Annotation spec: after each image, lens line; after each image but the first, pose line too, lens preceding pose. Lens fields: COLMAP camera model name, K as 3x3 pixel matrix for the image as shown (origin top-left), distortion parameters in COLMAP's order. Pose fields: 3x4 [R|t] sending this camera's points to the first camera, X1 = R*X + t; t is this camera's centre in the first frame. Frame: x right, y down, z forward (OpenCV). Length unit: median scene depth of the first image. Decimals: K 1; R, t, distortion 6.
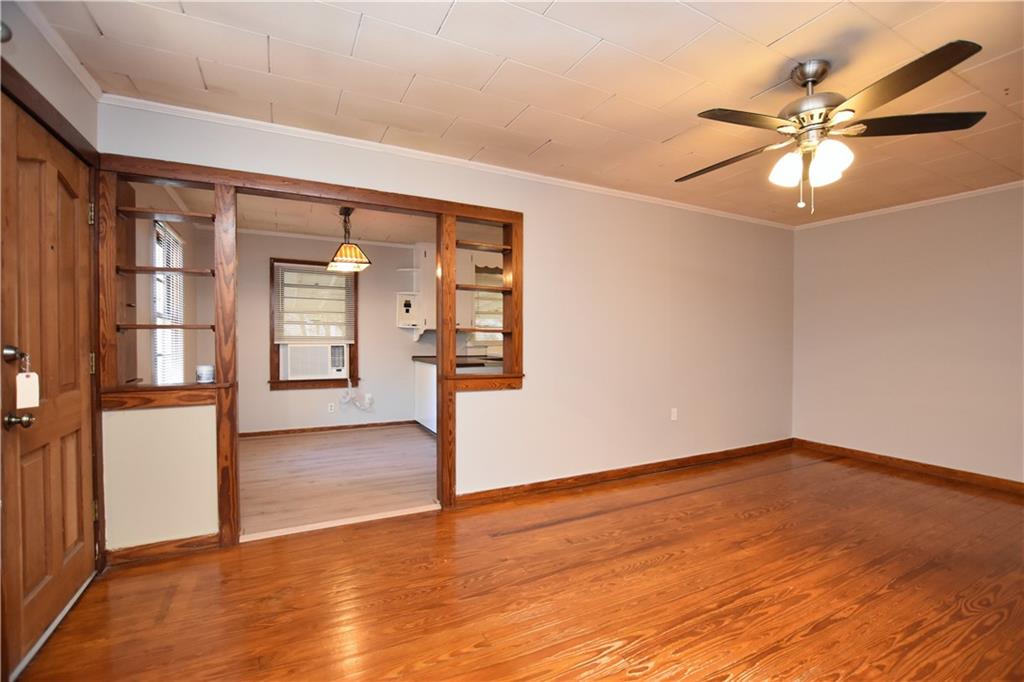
lens RADIAL K [[450.8, 0, 511.3], [0, 450.8, 342.3], [0, 0, 1]] dist [-0.060252, 0.014120]
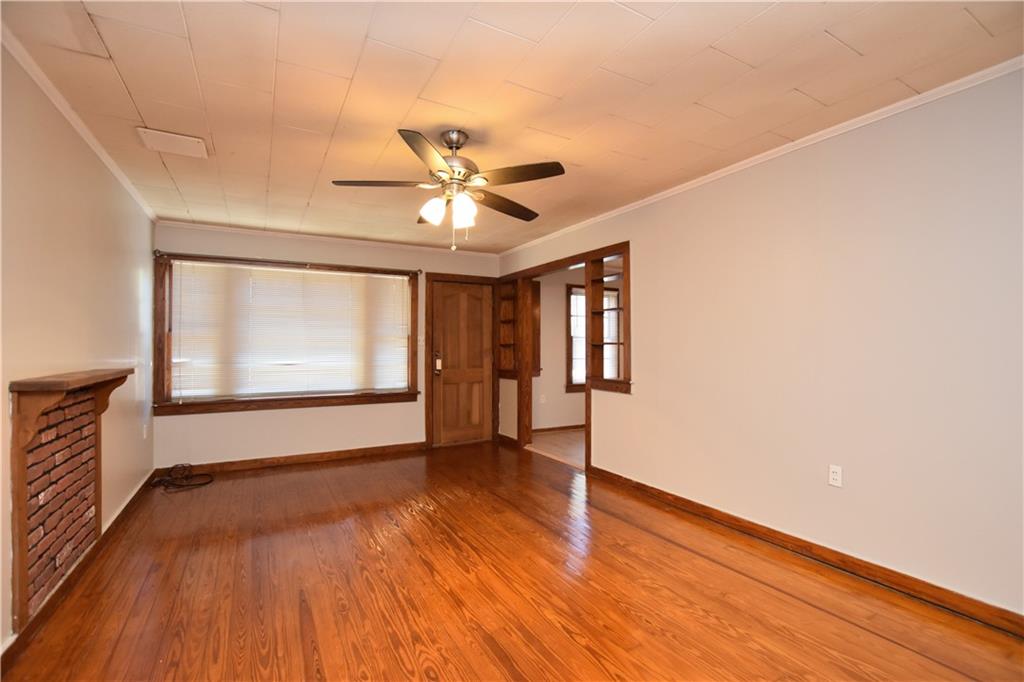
lens RADIAL K [[456.8, 0, 511.0], [0, 456.8, 336.7], [0, 0, 1]] dist [-0.030982, 0.000235]
pose [[0.046082, -0.030038, -0.998486, 1.846637], [-0.016531, 0.999388, -0.030828, -0.001634], [0.998801, 0.017927, 0.045557, 1.018235]]
